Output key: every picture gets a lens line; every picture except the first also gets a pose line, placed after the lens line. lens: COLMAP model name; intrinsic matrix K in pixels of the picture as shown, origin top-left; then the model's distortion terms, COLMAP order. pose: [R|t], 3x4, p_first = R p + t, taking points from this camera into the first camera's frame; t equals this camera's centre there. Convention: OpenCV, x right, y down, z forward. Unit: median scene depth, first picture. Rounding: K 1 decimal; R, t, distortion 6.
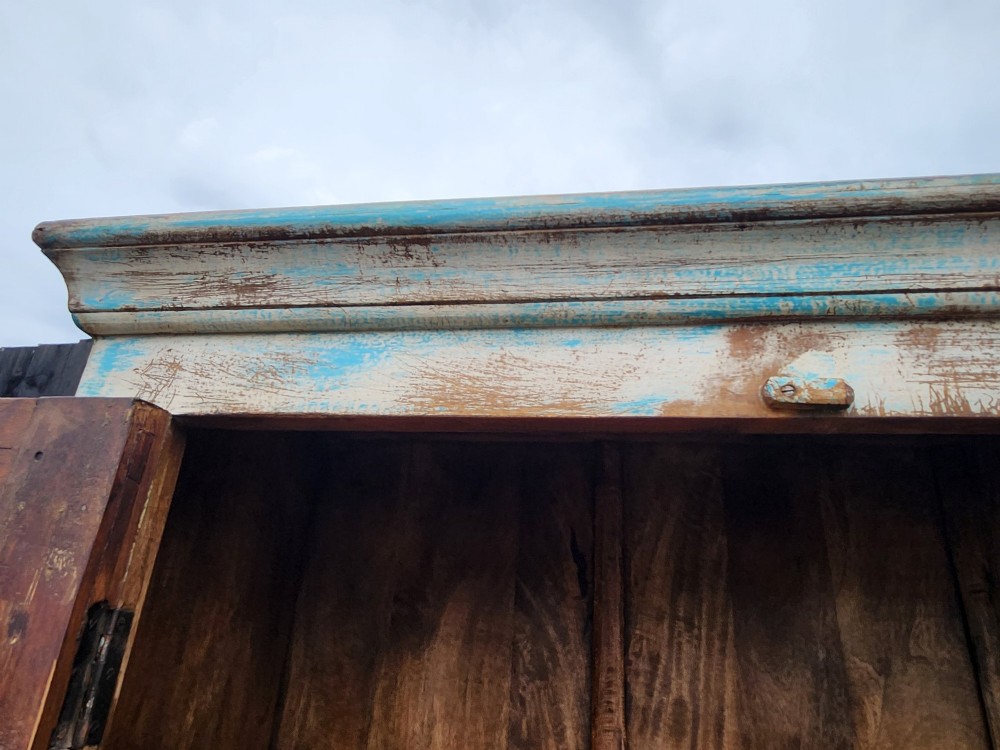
lens RADIAL K [[674.4, 0, 515.2], [0, 674.4, 353.5], [0, 0, 1]] dist [-0.006582, -0.000739]
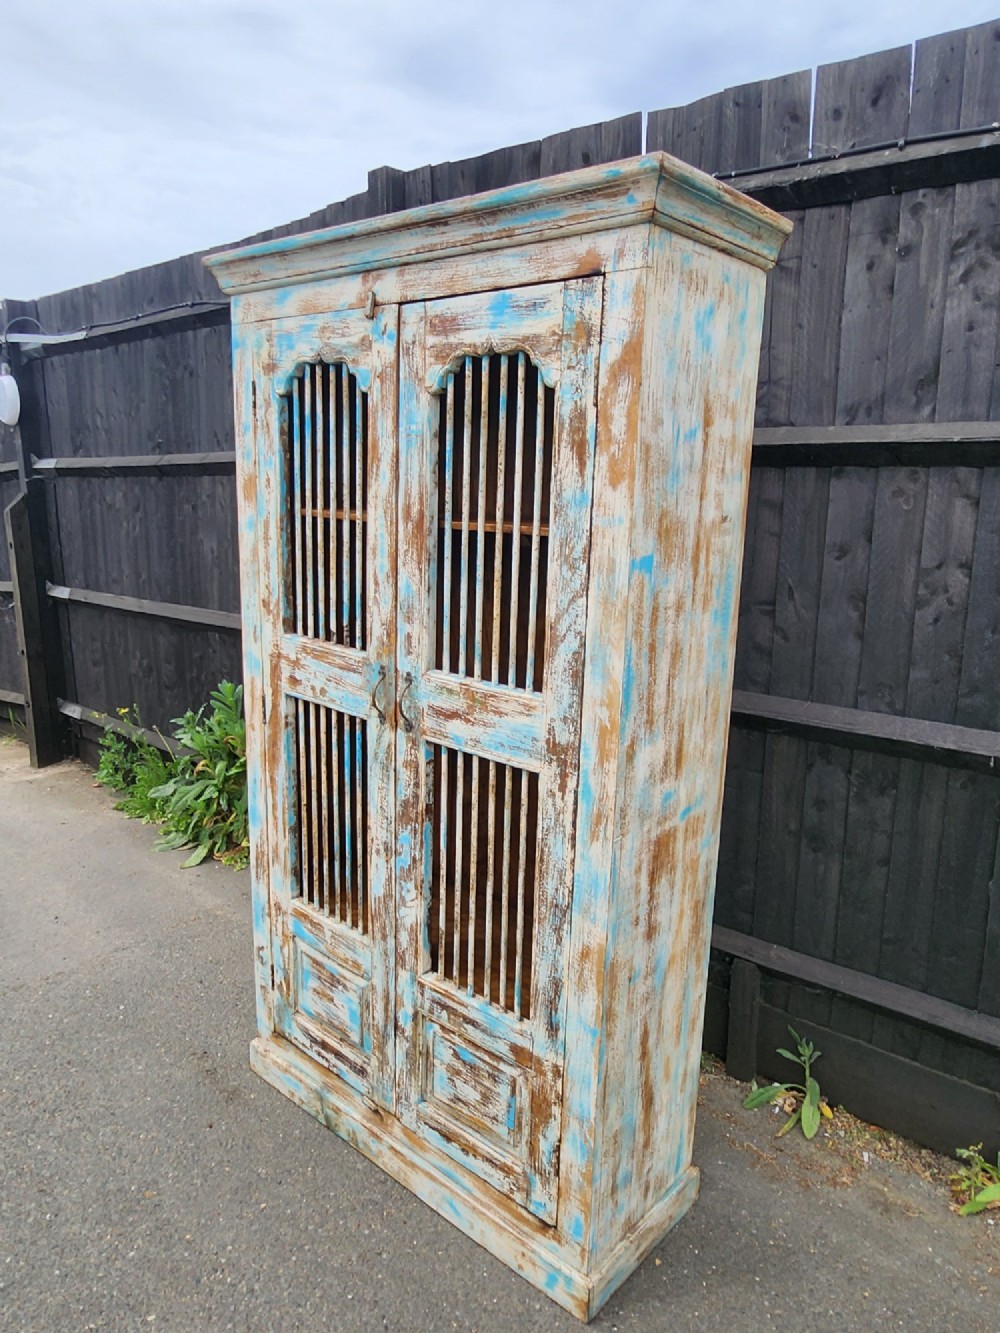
lens RADIAL K [[899.0, 0, 515.4], [0, 899.0, 685.6], [0, 0, 1]] dist [-0.006582, -0.000739]
pose [[0.850123, 0.090267, -0.518790, 3.027727], [0.251989, 0.795336, 0.551310, -0.591262], [0.462377, -0.599411, 0.653387, -2.340012]]
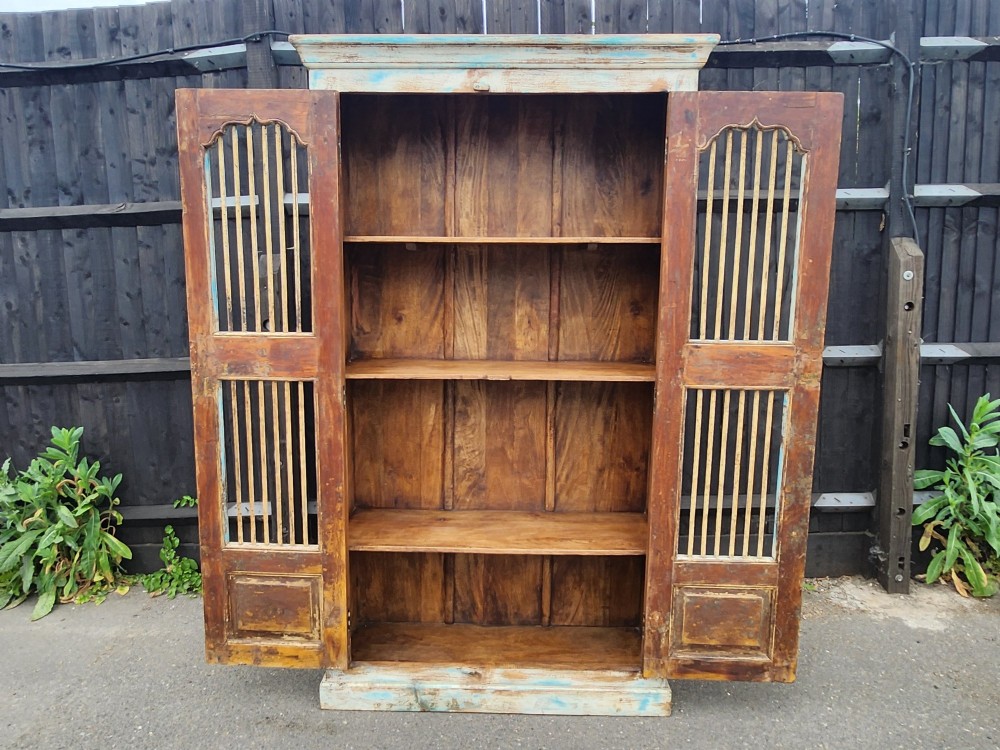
lens RADIAL K [[674.4, 0, 504.1], [0, 674.4, 382.0], [0, 0, 1]] dist [-0.006582, -0.000739]
pose [[0.990574, -0.070277, 0.117574, -0.103916], [-0.014225, 0.800935, 0.598582, -0.994996], [-0.136236, -0.594613, 0.792386, -3.585791]]
